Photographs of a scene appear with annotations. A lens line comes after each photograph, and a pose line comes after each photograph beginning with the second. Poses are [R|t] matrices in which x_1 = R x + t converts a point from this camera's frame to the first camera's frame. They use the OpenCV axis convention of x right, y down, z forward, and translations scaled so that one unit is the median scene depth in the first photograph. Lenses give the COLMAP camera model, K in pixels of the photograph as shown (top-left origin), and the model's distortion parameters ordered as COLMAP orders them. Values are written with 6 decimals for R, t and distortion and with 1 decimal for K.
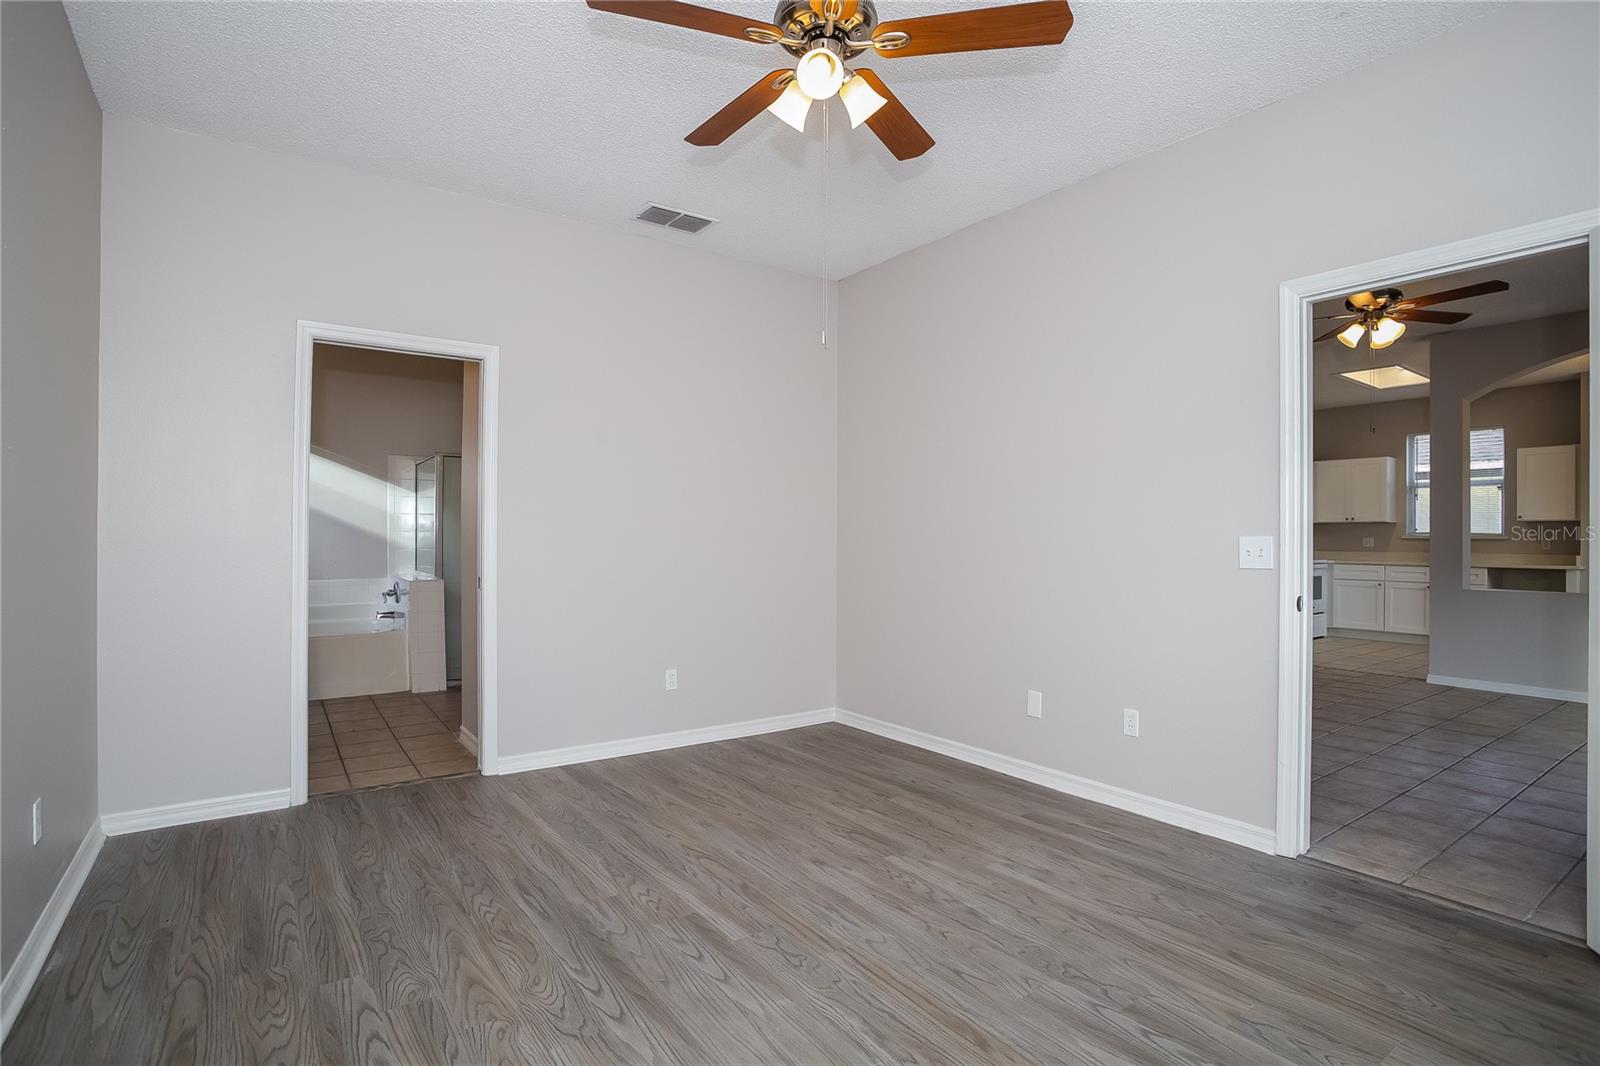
lens RADIAL K [[782.3, 0, 797.1], [0, 782.3, 540.2], [0, 0, 1]] dist [-0.052432, 0.027944]
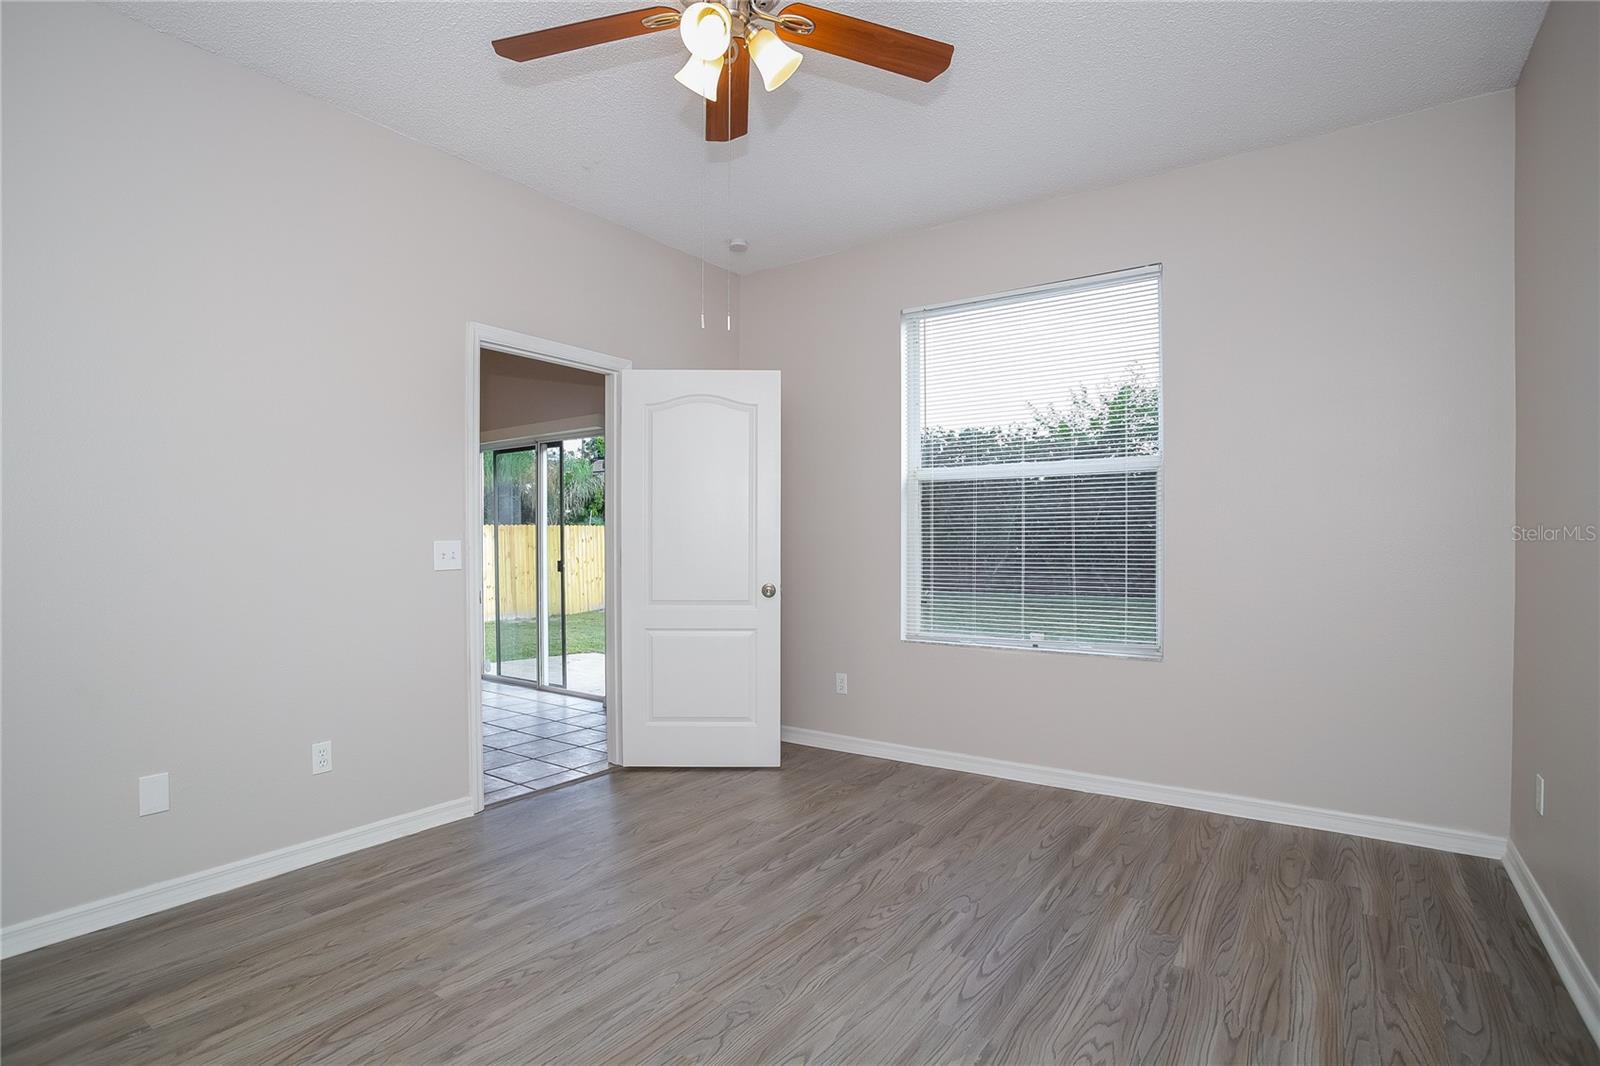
lens RADIAL K [[782.3, 0, 797.1], [0, 782.3, 540.2], [0, 0, 1]] dist [-0.052432, 0.027944]
pose [[-0.332109, 0.004043, 0.943232, -0.629844], [-0.001349, 0.999988, -0.004761, -0.002304], [-0.943240, -0.002853, -0.332099, 0.899681]]
